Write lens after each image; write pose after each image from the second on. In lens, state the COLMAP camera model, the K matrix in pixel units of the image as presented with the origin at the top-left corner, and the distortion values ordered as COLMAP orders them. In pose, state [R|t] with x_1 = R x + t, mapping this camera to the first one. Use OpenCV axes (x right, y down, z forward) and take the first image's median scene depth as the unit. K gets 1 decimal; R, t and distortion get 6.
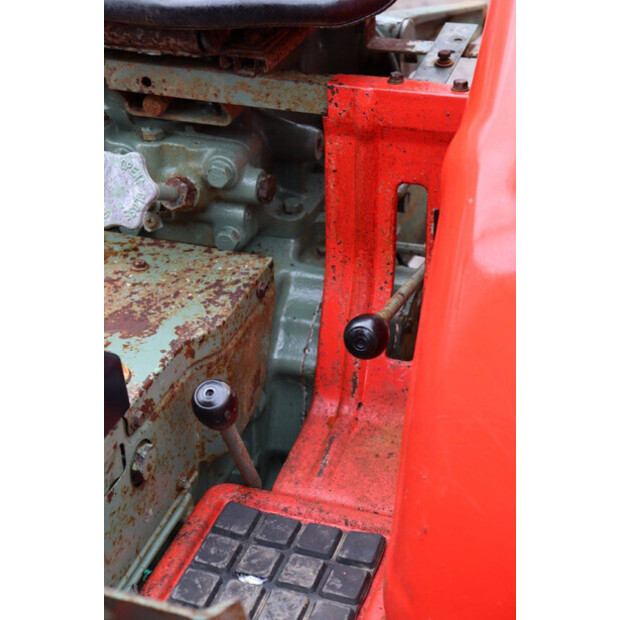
lens RADIAL K [[1167.3, 0, 310.0], [0, 1167.3, 310.0], [0, 0, 1]] dist [0.232038, -0.060405]
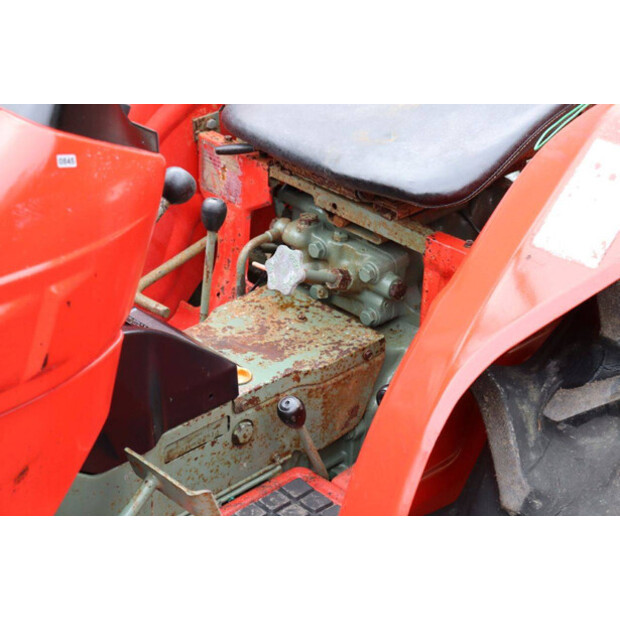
lens RADIAL K [[1429.7, 0, 310.0], [0, 1429.7, 310.0], [0, 0, 1]] dist [0.376211, 0.454290]
pose [[0.897018, 0.257078, -0.359542, 0.565296], [-0.268677, 0.963057, 0.018280, -0.089933], [0.350959, 0.080203, 0.932950, -0.788228]]
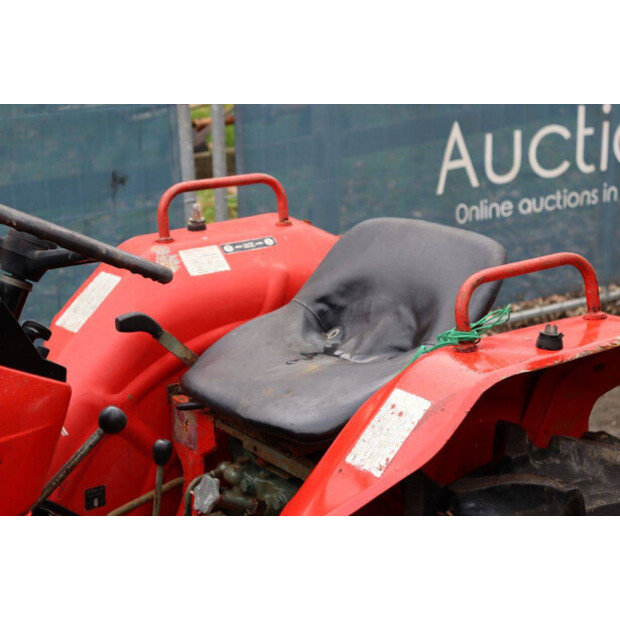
lens RADIAL K [[1429.7, 0, 310.0], [0, 1429.7, 310.0], [0, 0, 1]] dist [0.376211, 0.454290]
pose [[0.826668, 0.181394, -0.532651, 1.231431], [-0.314474, 0.933917, -0.170016, -0.028817], [0.466611, 0.308052, 0.829083, -1.081339]]
